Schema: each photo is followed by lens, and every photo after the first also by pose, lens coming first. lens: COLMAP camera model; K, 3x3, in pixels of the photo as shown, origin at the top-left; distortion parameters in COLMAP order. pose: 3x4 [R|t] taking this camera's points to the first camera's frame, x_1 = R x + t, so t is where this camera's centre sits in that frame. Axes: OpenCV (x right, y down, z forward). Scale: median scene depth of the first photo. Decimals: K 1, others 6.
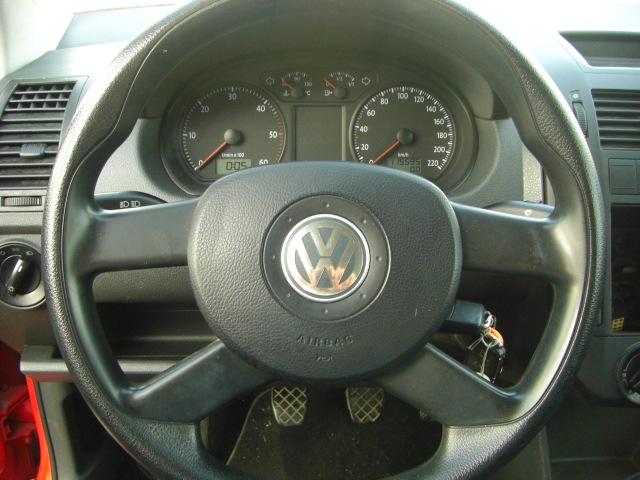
lens RADIAL K [[739.0, 0, 320.0], [0, 739.0, 240.0], [0, 0, 1]] dist [-0.168181, 0.027147]
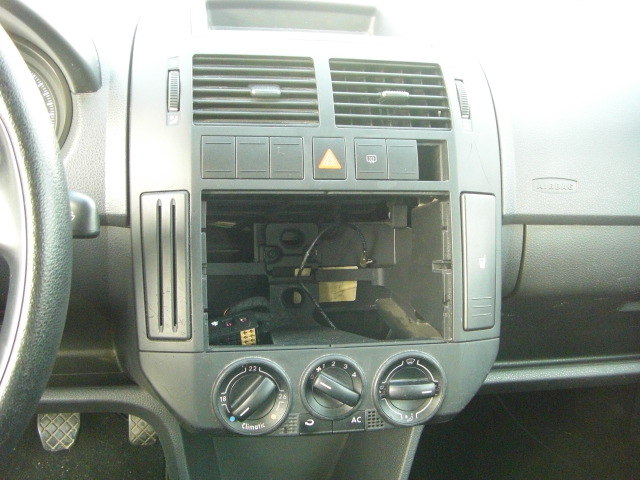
lens RADIAL K [[739.0, 0, 320.0], [0, 739.0, 240.0], [0, 0, 1]] dist [-0.168181, 0.027147]
pose [[0.983970, -0.012249, 0.177911, 0.336681], [0.015307, 0.999758, -0.015829, 0.018904], [-0.177674, 0.018298, 0.983919, 0.130277]]
